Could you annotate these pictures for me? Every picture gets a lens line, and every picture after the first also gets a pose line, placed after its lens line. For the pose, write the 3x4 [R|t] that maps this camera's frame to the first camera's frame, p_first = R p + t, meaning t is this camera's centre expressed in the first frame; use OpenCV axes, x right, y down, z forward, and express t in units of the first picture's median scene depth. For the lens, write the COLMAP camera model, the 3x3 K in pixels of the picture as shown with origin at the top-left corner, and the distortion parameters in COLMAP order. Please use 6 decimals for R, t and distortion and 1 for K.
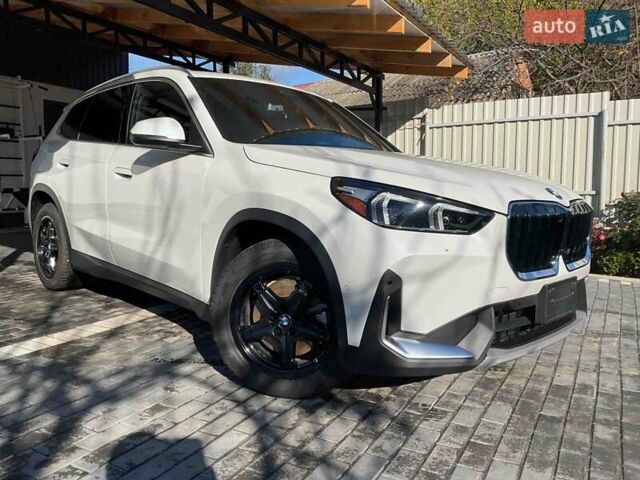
lens RADIAL K [[527.6, 0, 305.4], [0, 527.6, 239.7], [0, 0, 1]] dist [0.065284, -0.142773]
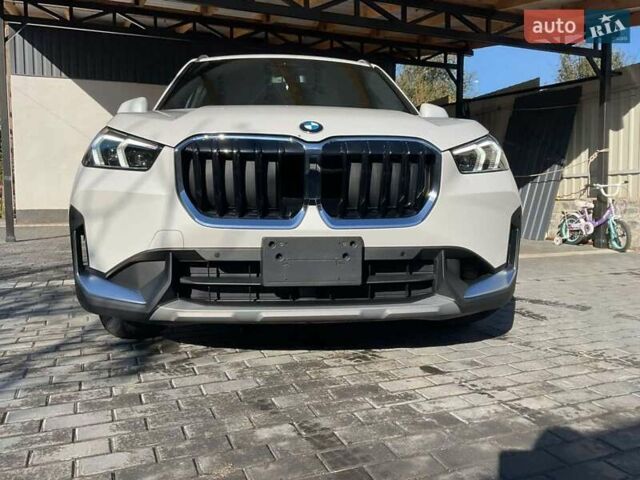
lens RADIAL K [[527.6, 0, 305.4], [0, 527.6, 239.7], [0, 0, 1]] dist [0.065284, -0.142773]
pose [[0.800545, 0.055348, -0.596711, 0.881659], [-0.063430, 0.997958, 0.007468, 0.068899], [0.595906, 0.031870, 0.802421, 0.342923]]
